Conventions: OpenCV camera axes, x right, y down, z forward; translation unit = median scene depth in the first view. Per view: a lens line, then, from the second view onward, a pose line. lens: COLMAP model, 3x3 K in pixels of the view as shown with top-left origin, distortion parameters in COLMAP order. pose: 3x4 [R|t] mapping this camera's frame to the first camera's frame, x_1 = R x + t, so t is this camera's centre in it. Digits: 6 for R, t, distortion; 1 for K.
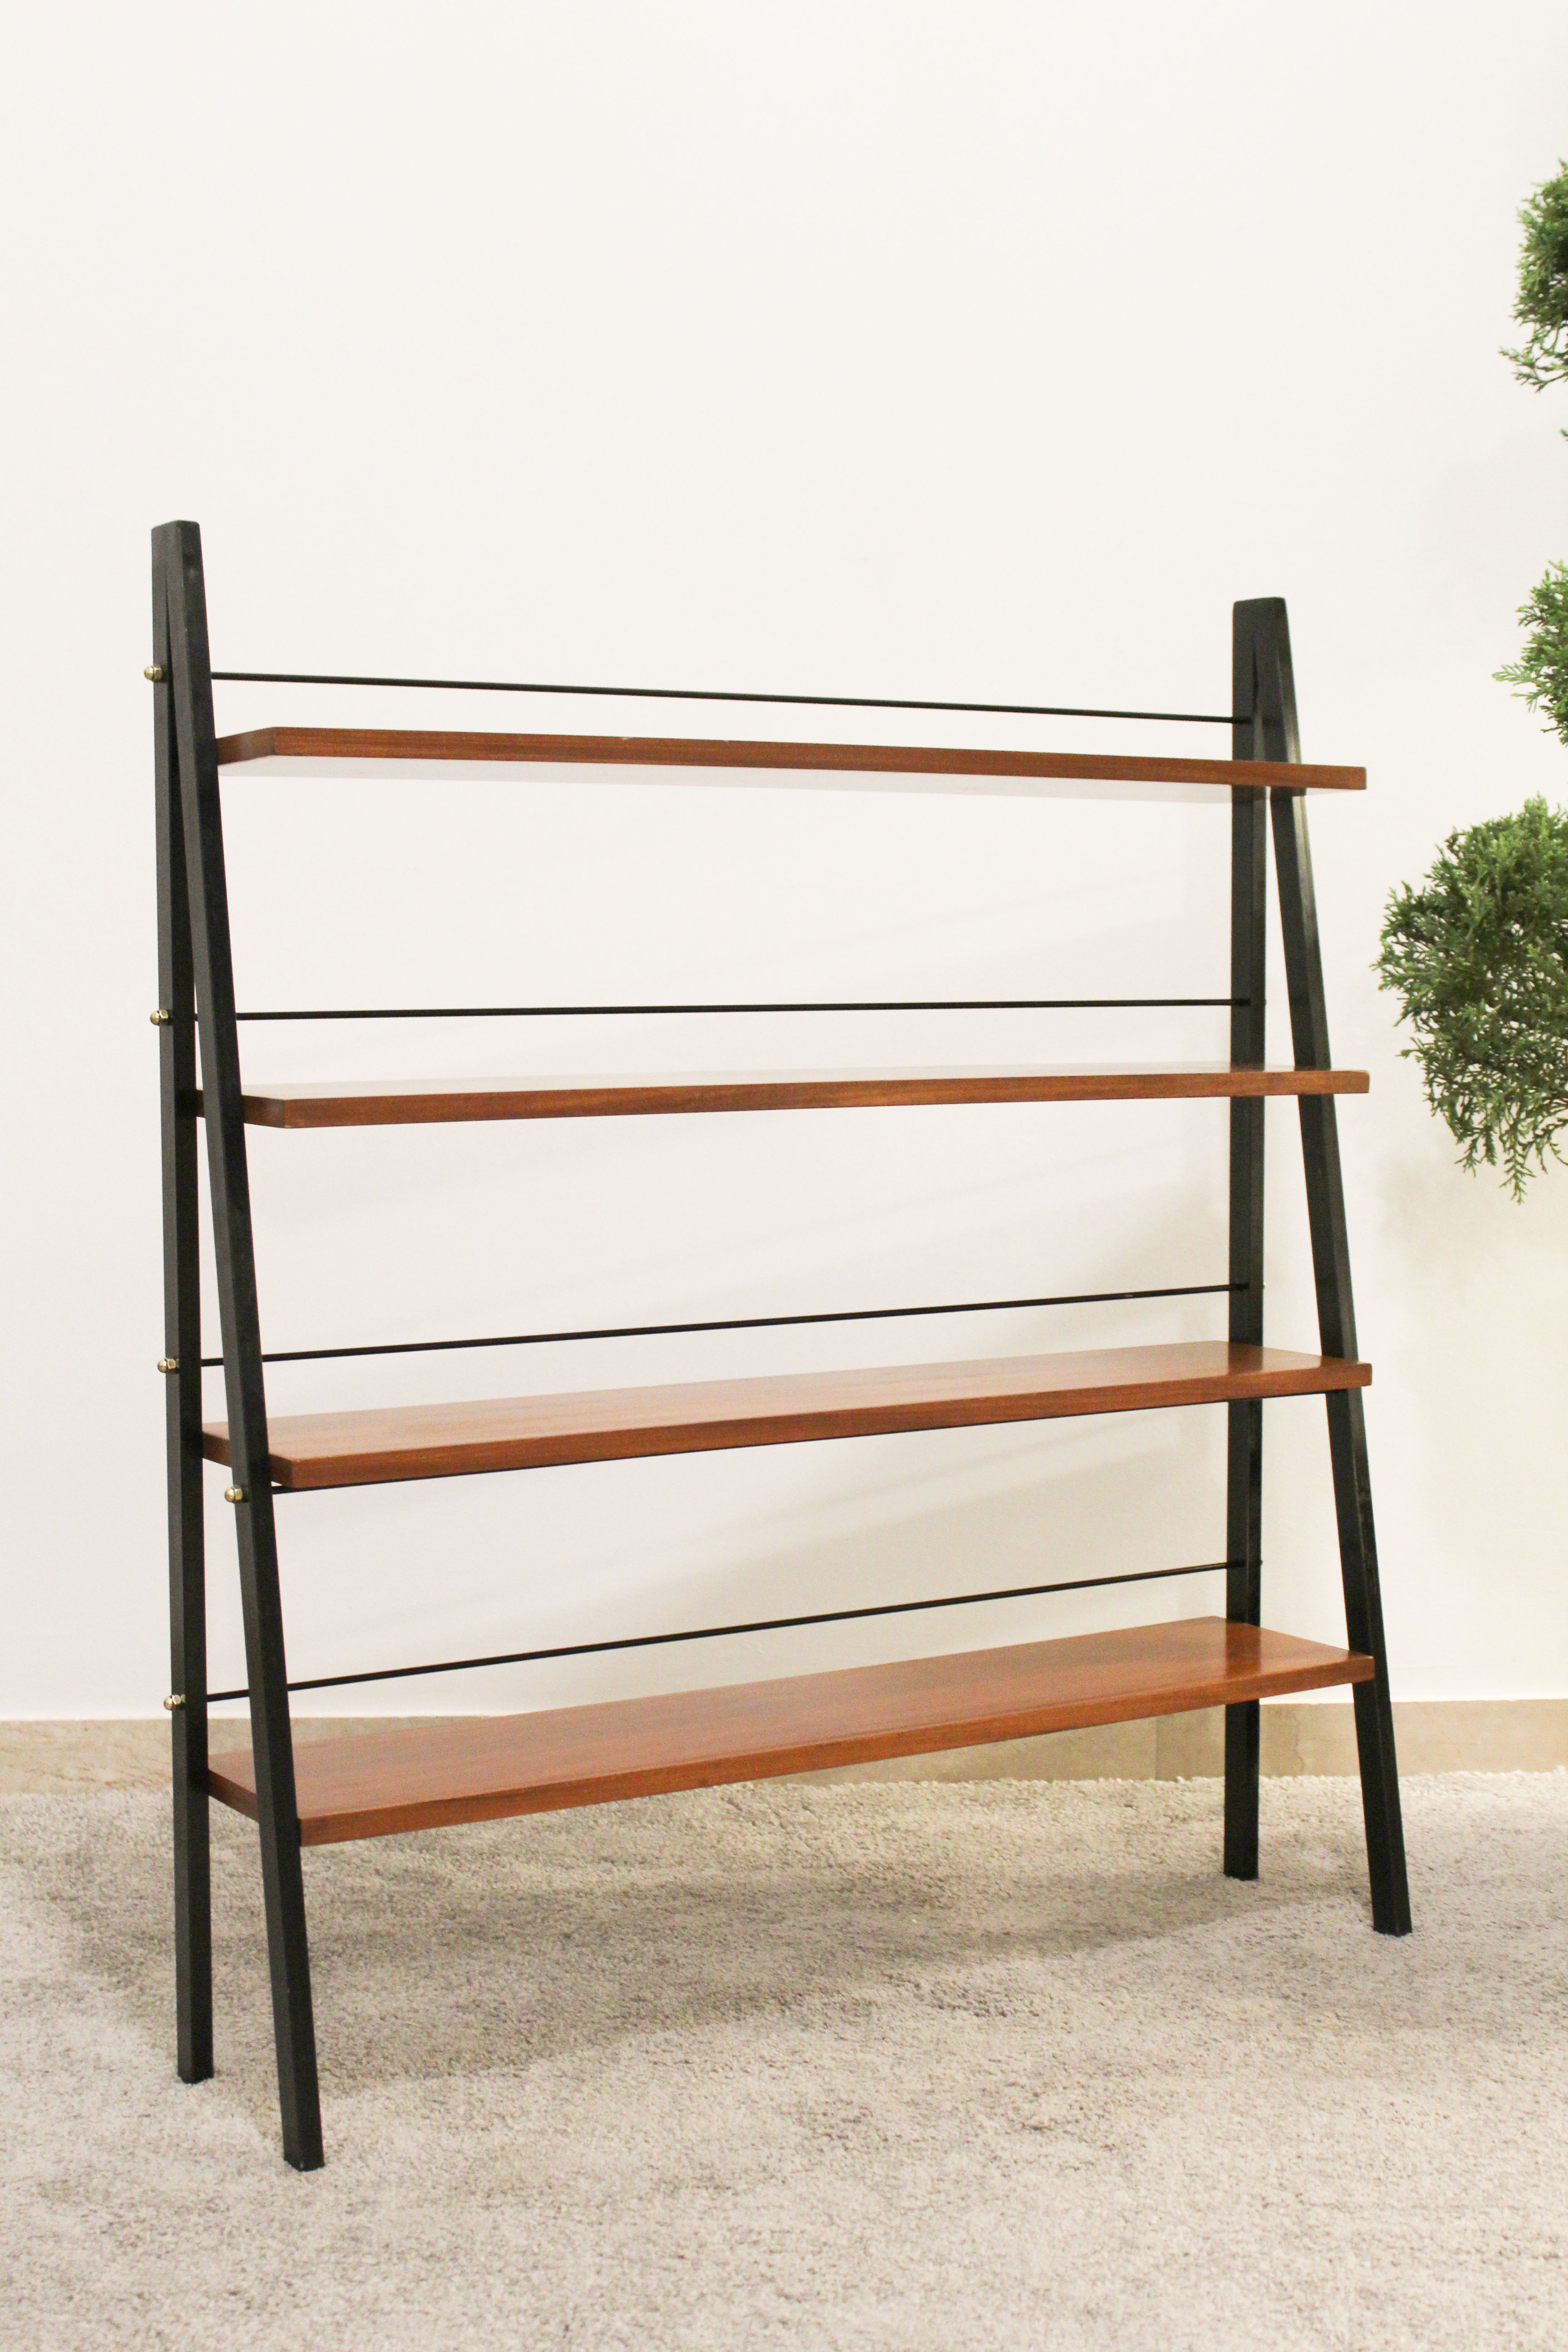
lens RADIAL K [[3198.4, 0, 817.6], [0, 3198.4, 1212.2], [0, 0, 1]] dist [-0.026911, 0.000000]
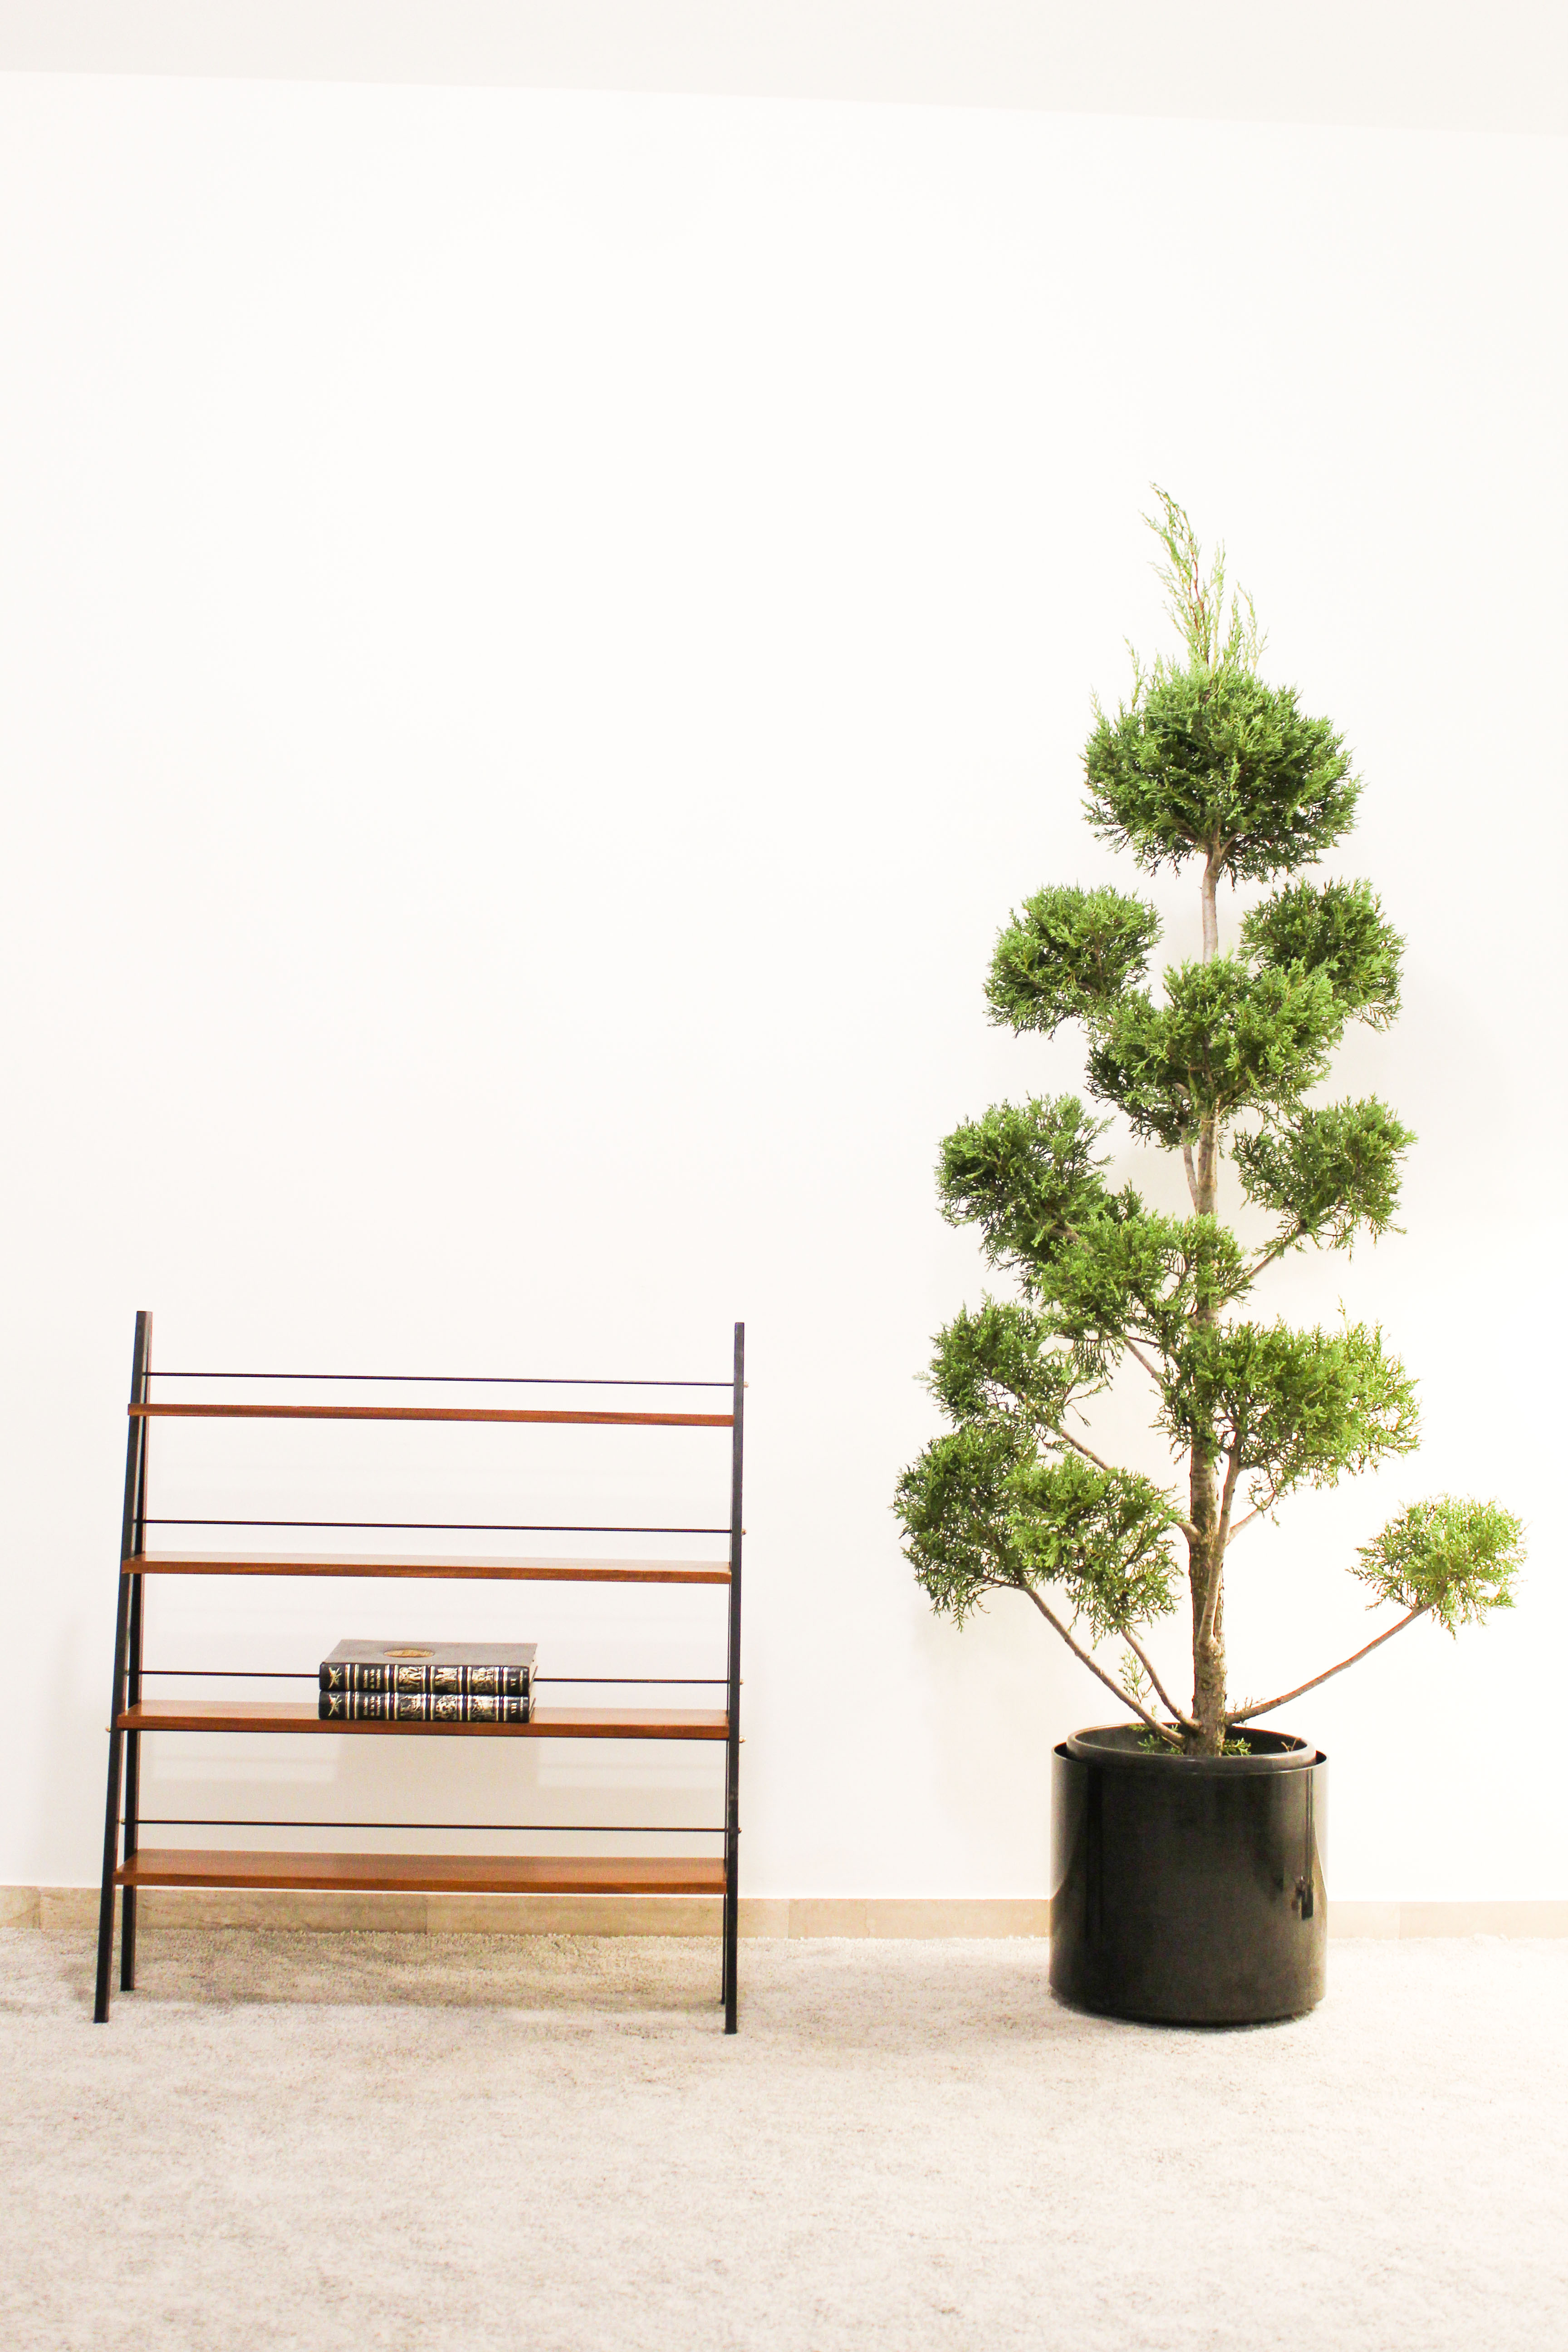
lens RADIAL K [[2487.9, 0, 833.3], [0, 2487.9, 1250.1], [0, 0, 1]] dist [-0.078498, 0.000000]
pose [[0.999842, 0.015994, -0.007739, 0.178448], [-0.016874, 0.991134, -0.131791, -0.038847], [0.005562, 0.131901, 0.991247, -0.622257]]
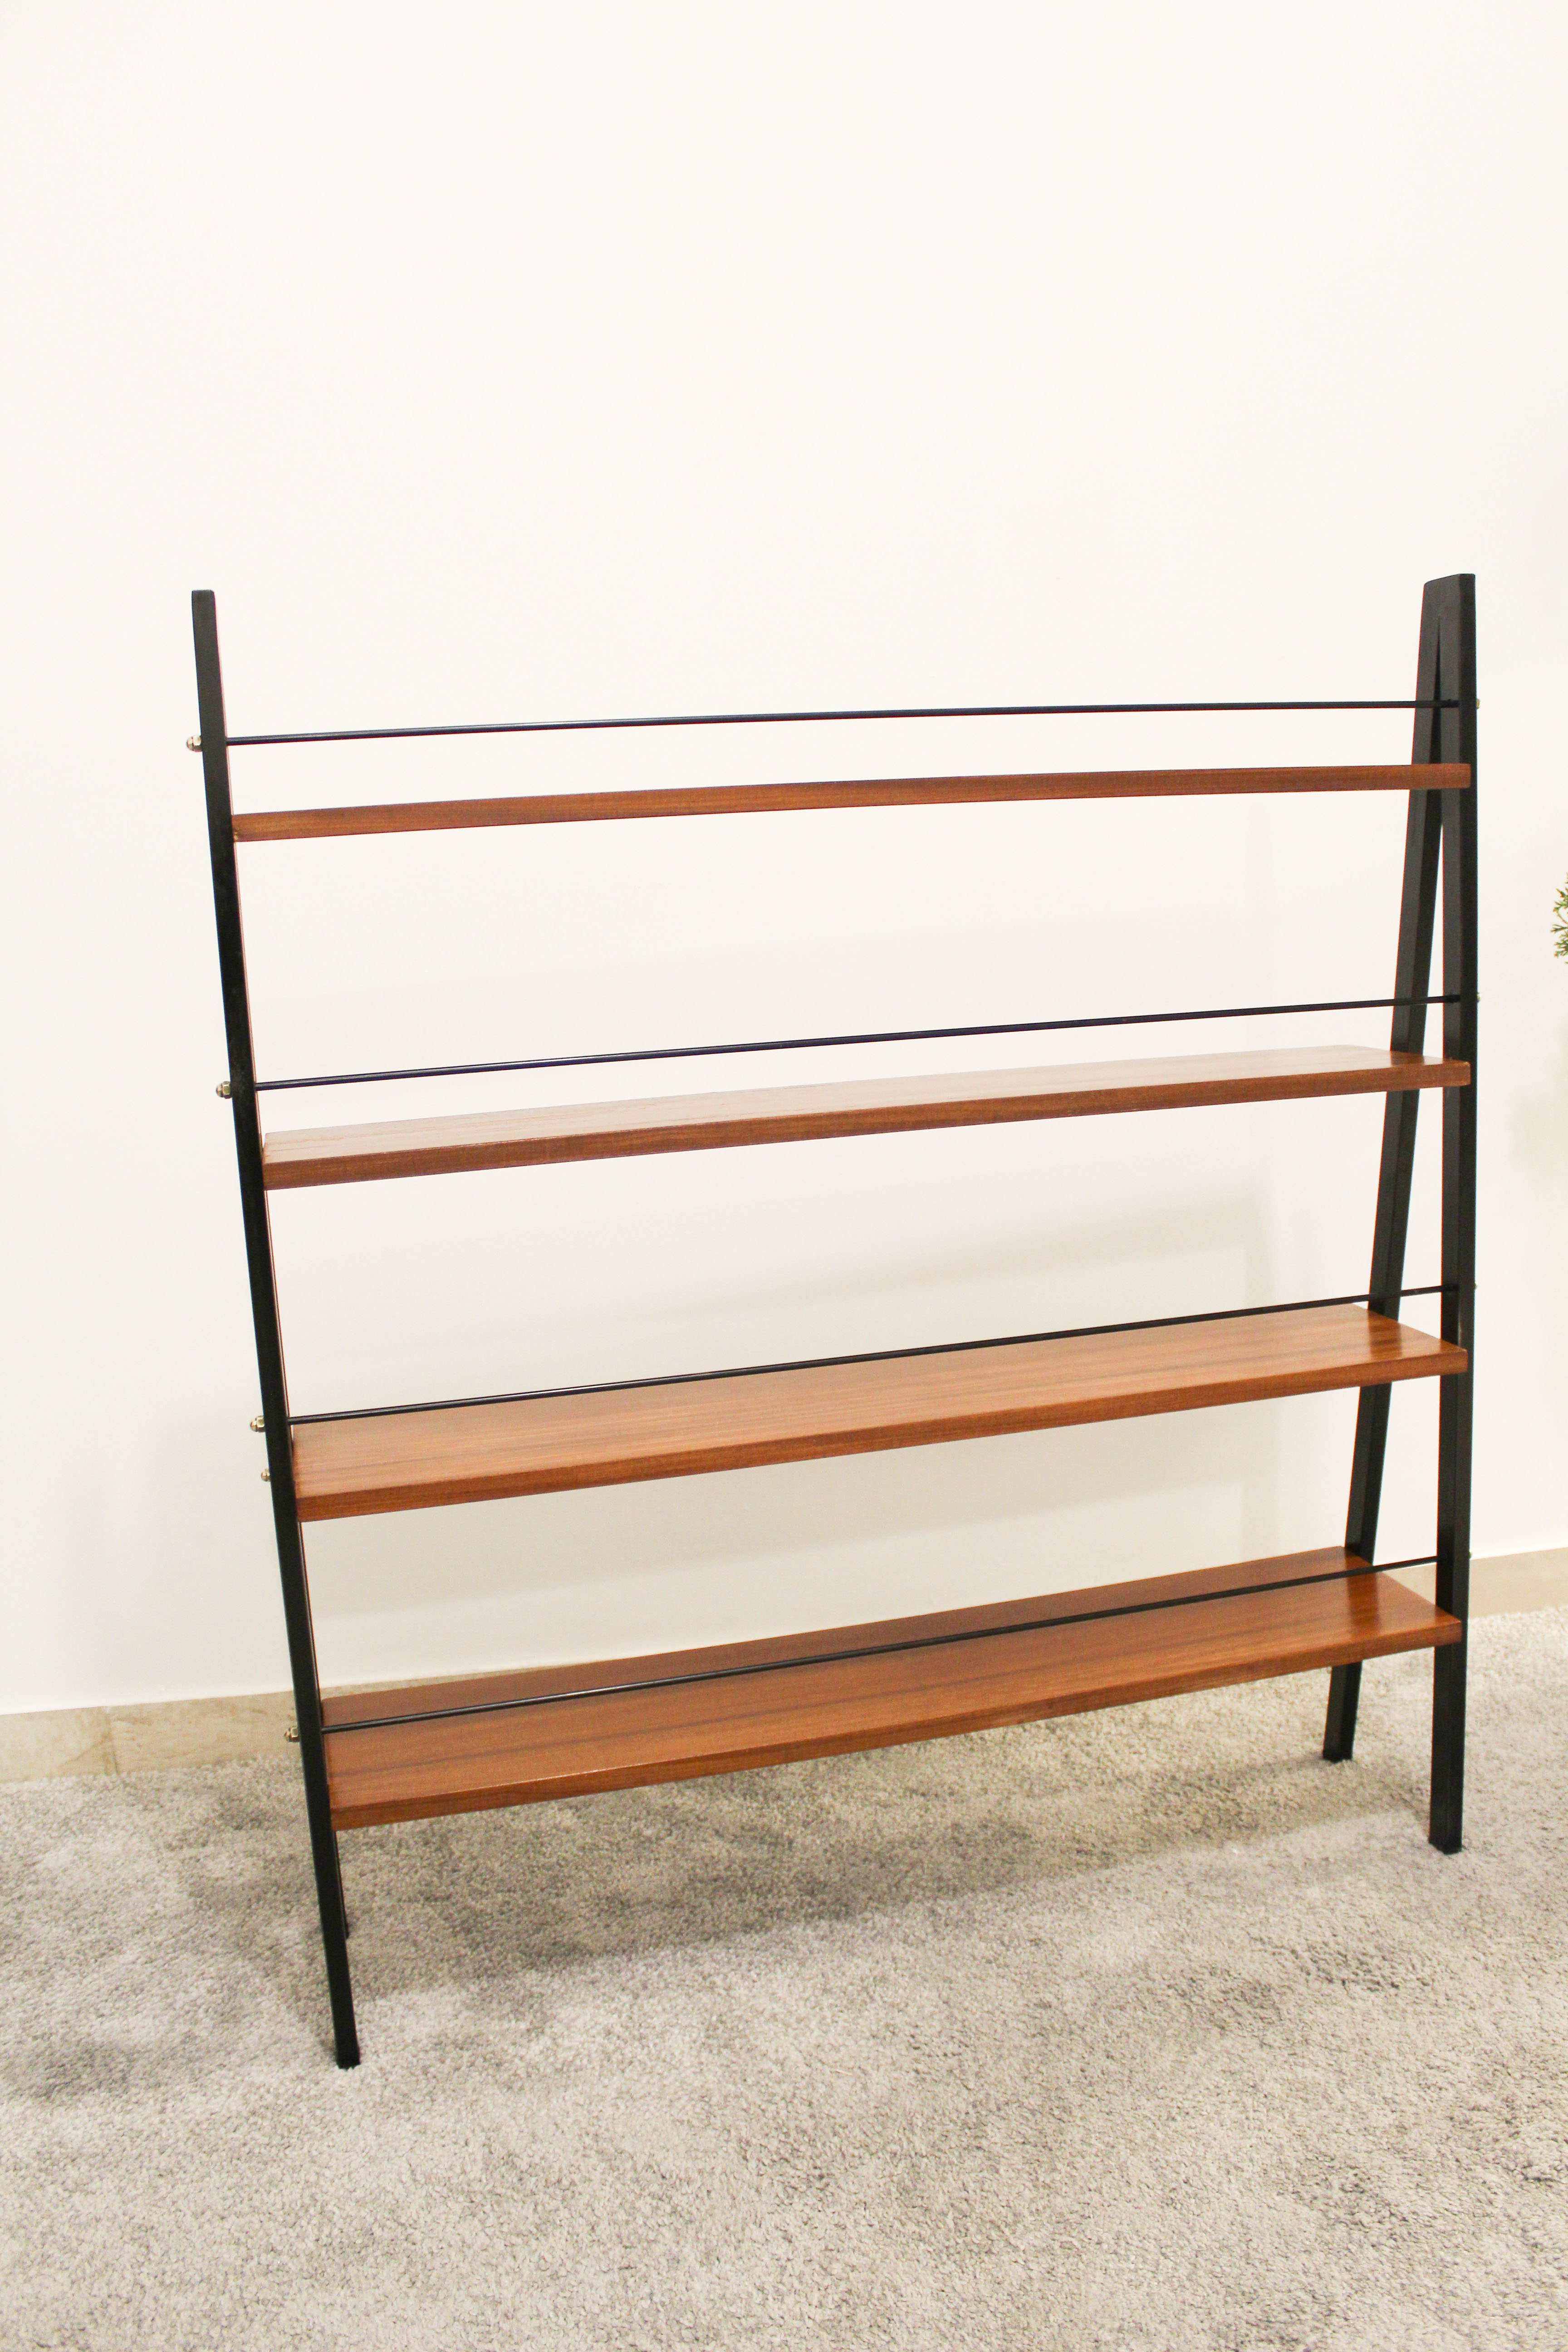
lens RADIAL K [[1932.4, 0, 807.7], [0, 1932.4, 1194.4], [0, 0, 1]] dist [-0.151049, 0.122346]
pose [[0.995180, -0.065860, 0.072658, -0.163881], [0.059651, 0.994632, 0.084552, -0.070554], [-0.077837, -0.079810, 0.993766, 0.440454]]
